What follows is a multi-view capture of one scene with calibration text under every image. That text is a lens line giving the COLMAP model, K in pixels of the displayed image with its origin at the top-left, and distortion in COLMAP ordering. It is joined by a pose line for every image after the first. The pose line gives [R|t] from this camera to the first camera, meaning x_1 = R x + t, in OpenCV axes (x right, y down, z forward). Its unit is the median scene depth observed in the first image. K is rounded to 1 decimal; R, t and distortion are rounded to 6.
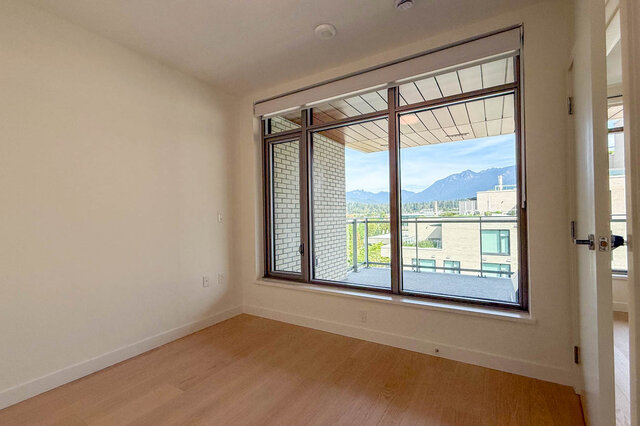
lens RADIAL K [[283.1, 0, 316.1], [0, 283.1, 215.8], [0, 0, 1]] dist [0.001160, -0.000292]
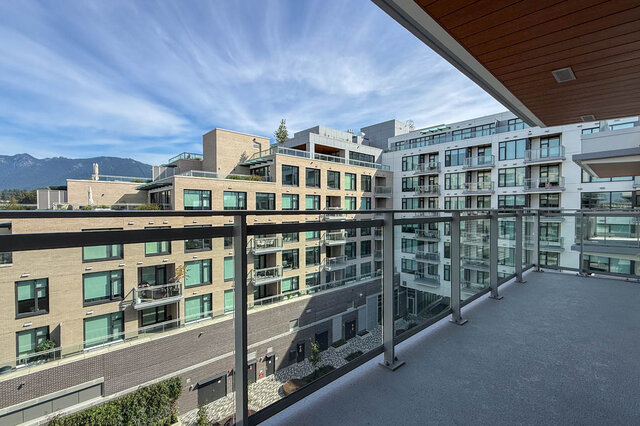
lens RADIAL K [[283.1, 0, 318.9], [0, 283.1, 214.4], [0, 0, 1]] dist [0.001160, -0.000292]
pose [[0.273293, -0.004593, 0.961920, 0.040964], [-0.005399, 0.999966, 0.006308, 0.001573], [-0.961916, -0.006918, 0.273259, 0.216749]]
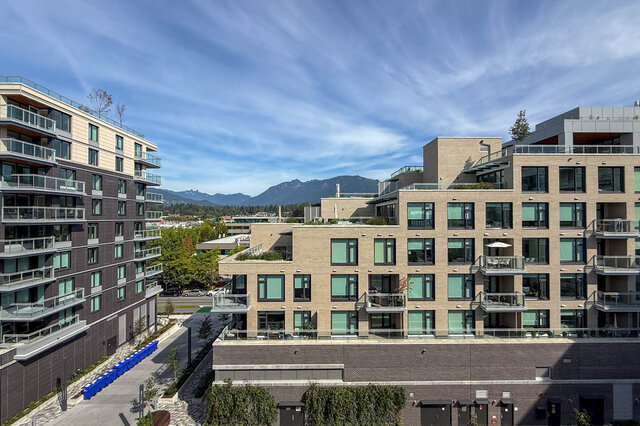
lens RADIAL K [[283.1, 0, 318.8], [0, 283.1, 215.1], [0, 0, 1]] dist [0.001160, -0.000292]
pose [[0.839545, 0.017566, 0.543006, 0.048783], [-0.010615, 0.999817, -0.015932, -0.013100], [-0.543186, 0.007612, 0.839578, 0.261484]]
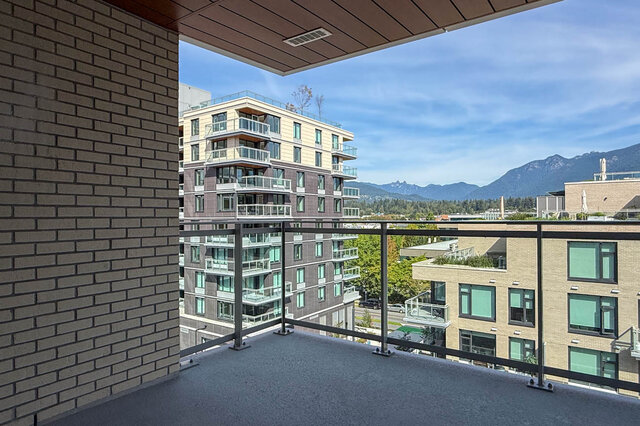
lens RADIAL K [[391.6, 0, 315.5], [0, 391.6, 218.7], [0, 0, 1]] dist [-0.004782, 0.000994]
pose [[0.998346, 0.008835, -0.056809, 0.070924], [-0.008619, 0.999955, 0.004041, 0.000011], [0.056842, -0.003545, 0.998377, 0.106635]]
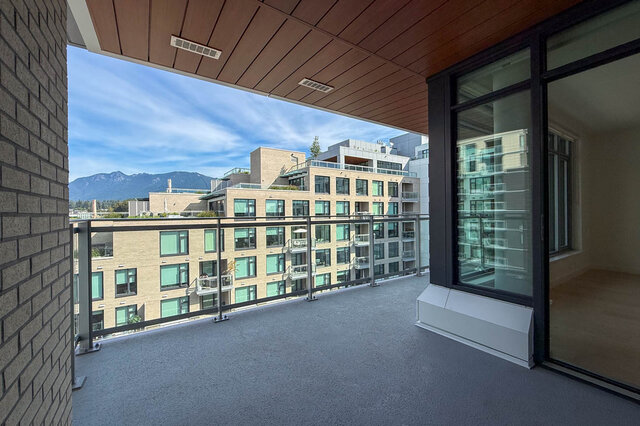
lens RADIAL K [[260.5, 0, 317.5], [0, 260.5, 214.3], [0, 0, 1]] dist [0.003199, -0.000562]
pose [[0.415661, 0.007255, 0.909491, -0.001455], [0.003571, 0.999947, -0.009609, 0.001236], [-0.909512, 0.007242, 0.415614, 0.154993]]
